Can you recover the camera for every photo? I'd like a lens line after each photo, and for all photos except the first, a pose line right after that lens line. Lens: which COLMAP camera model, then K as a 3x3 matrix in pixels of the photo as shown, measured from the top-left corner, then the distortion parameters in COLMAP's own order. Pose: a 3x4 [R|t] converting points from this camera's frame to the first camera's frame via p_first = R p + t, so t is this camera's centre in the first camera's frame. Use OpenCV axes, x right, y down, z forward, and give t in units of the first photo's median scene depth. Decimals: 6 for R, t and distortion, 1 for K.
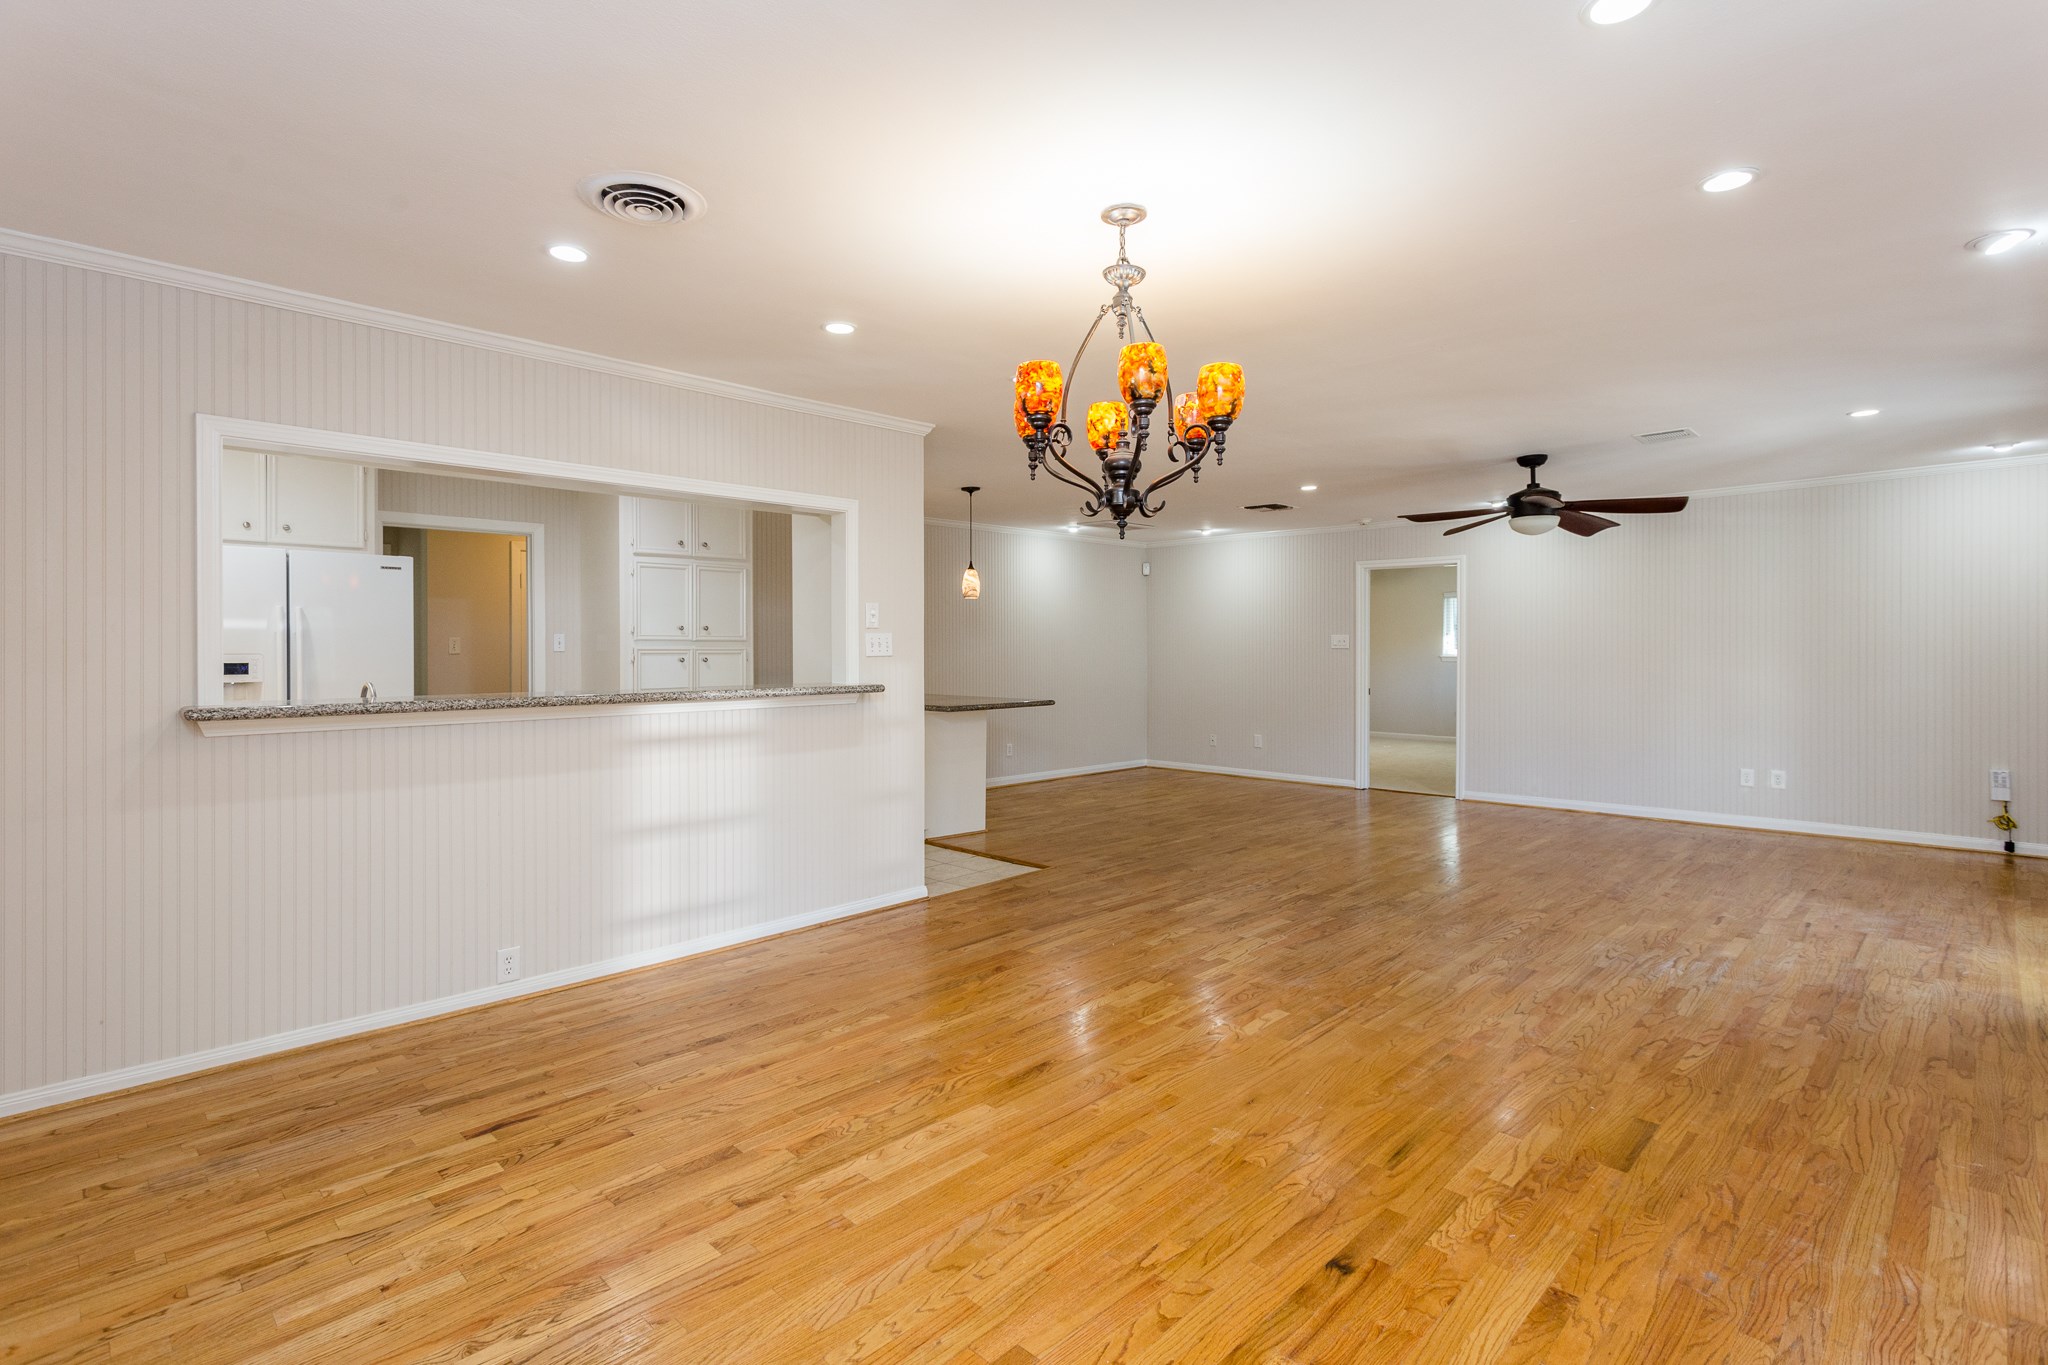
lens RADIAL K [[977.1, 0, 1010.7], [0, 977.1, 645.8], [0, 0, 1]] dist [0.000705, 0.001345]
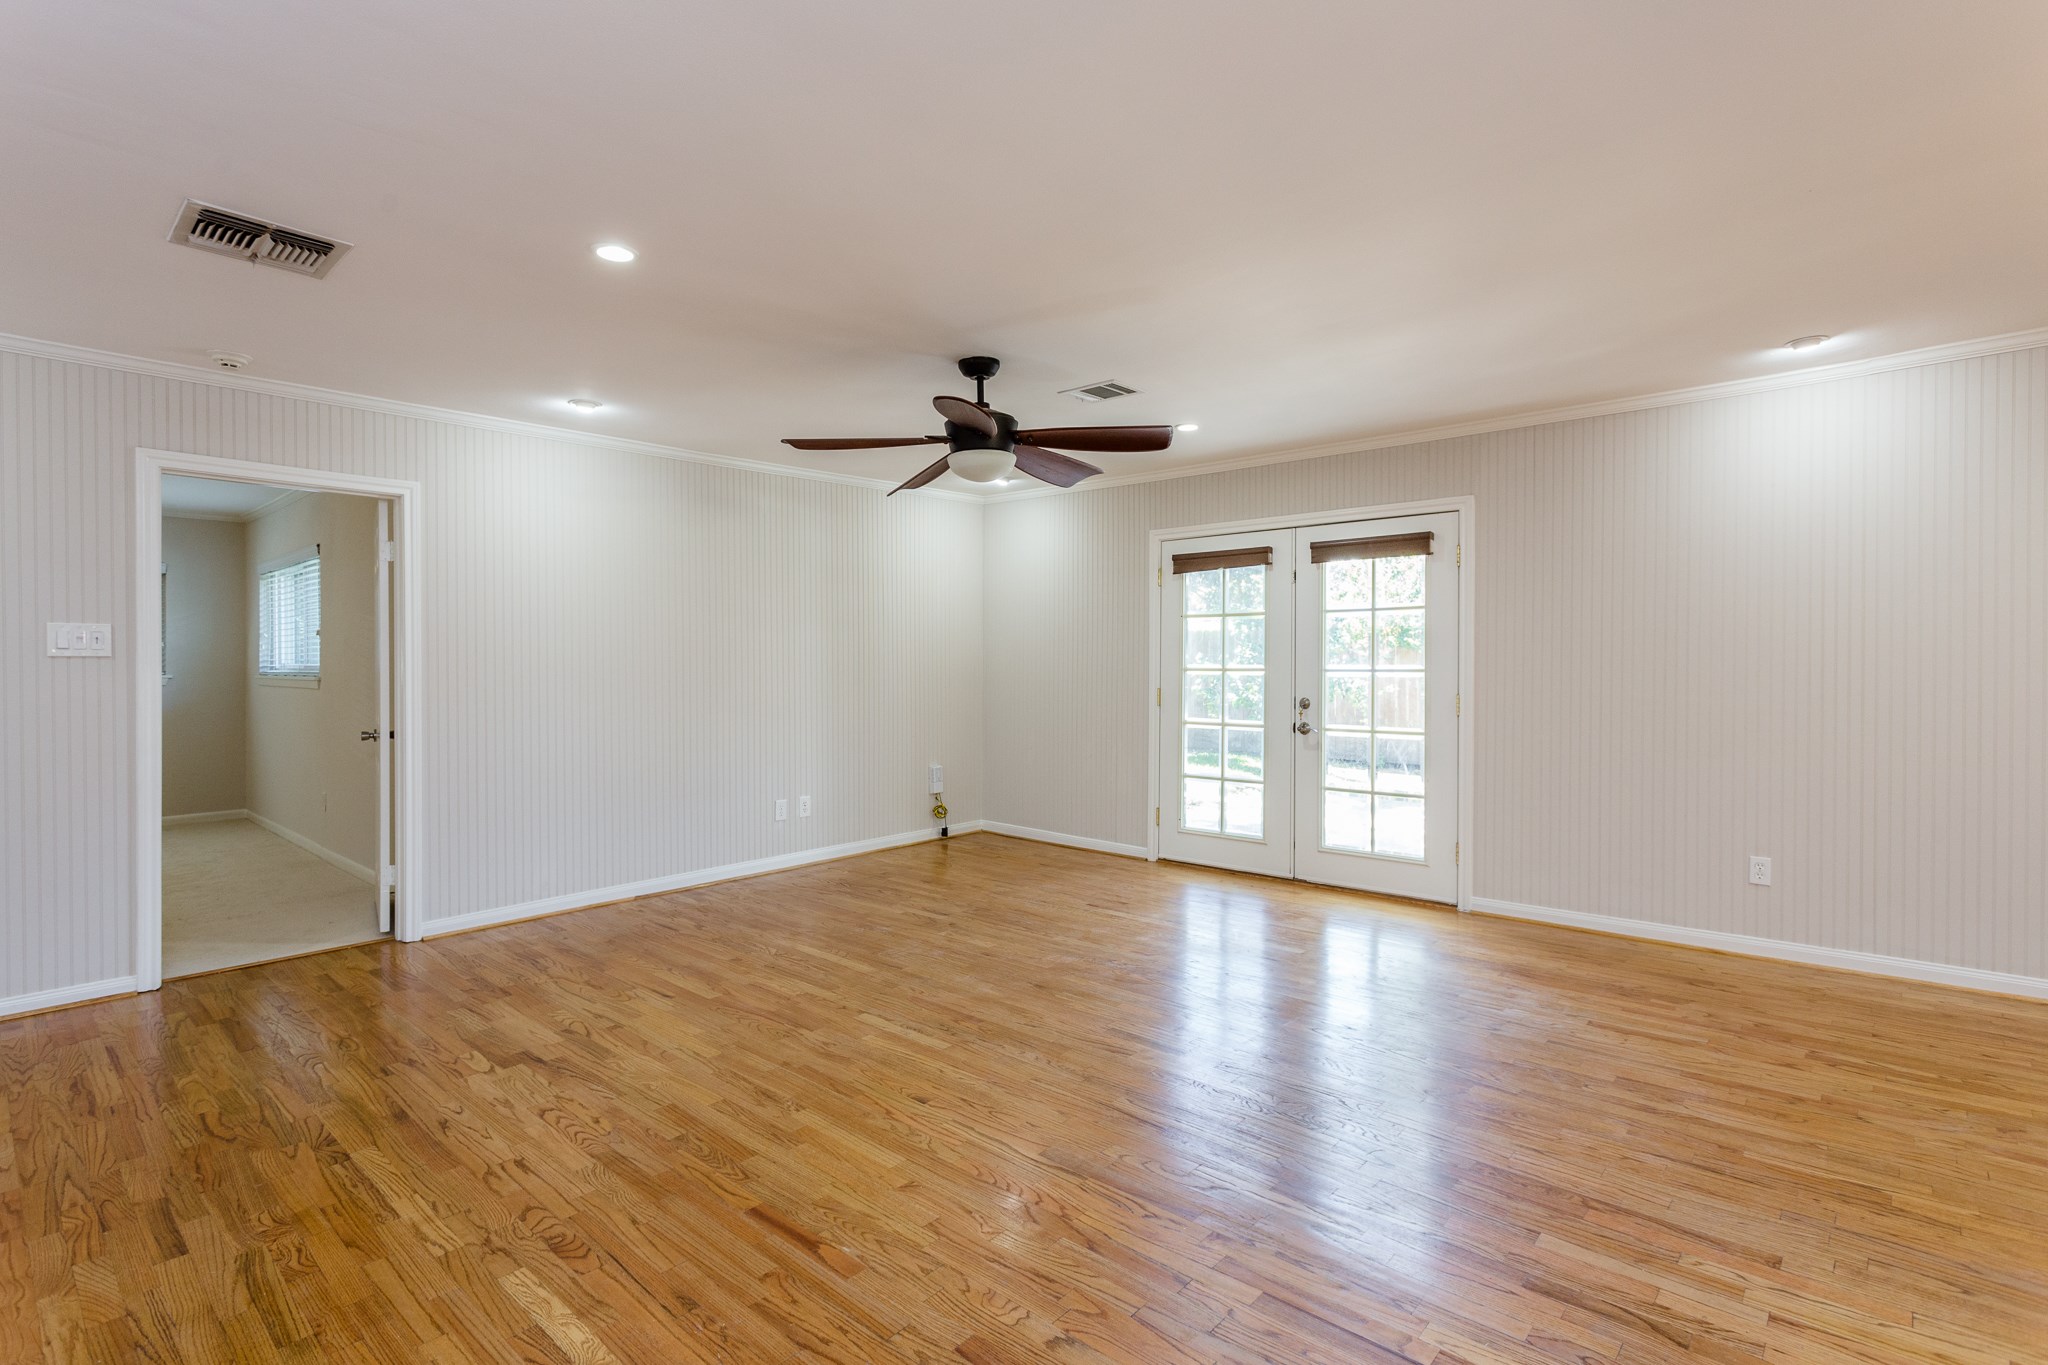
lens RADIAL K [[976.1, 0, 1018.2], [0, 976.1, 659.5], [0, 0, 1]] dist [-0.003509, 0.000311]
pose [[-0.044233, 0.006863, 0.998998, -0.201370], [0.001193, 0.999976, -0.006817, 0.019840], [-0.999021, 0.000890, -0.044240, 1.613335]]
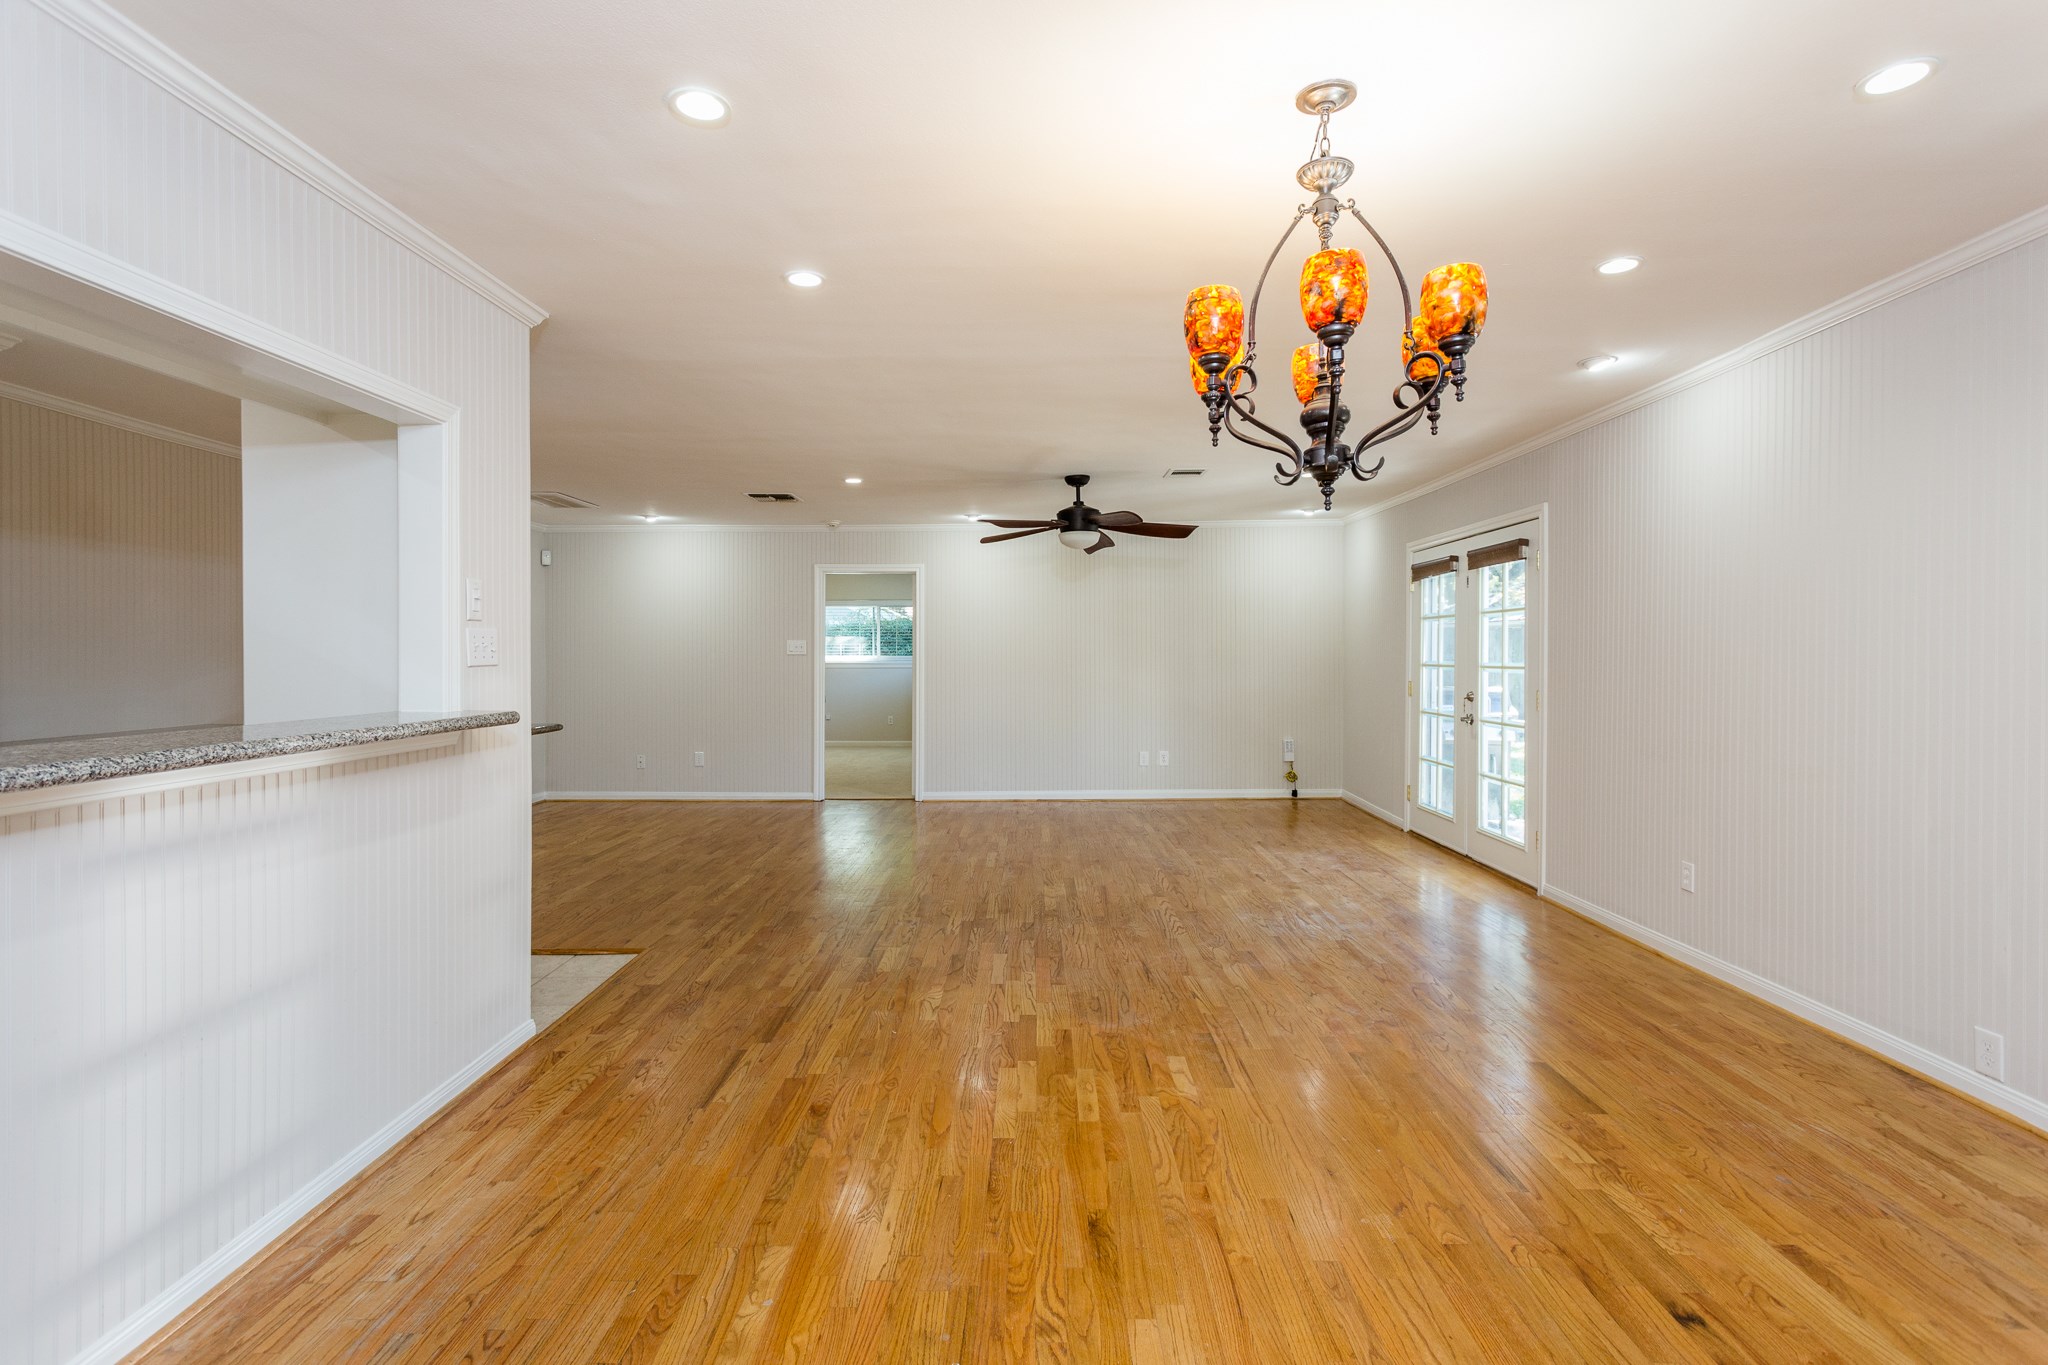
lens RADIAL K [[977.1, 0, 1010.7], [0, 977.1, 645.8], [0, 0, 1]] dist [0.000705, 0.001345]
pose [[0.722453, 0.005309, 0.691399, -0.432787], [0.000156, 0.999969, -0.007841, 0.003658], [-0.691420, 0.005773, 0.722430, 0.434406]]
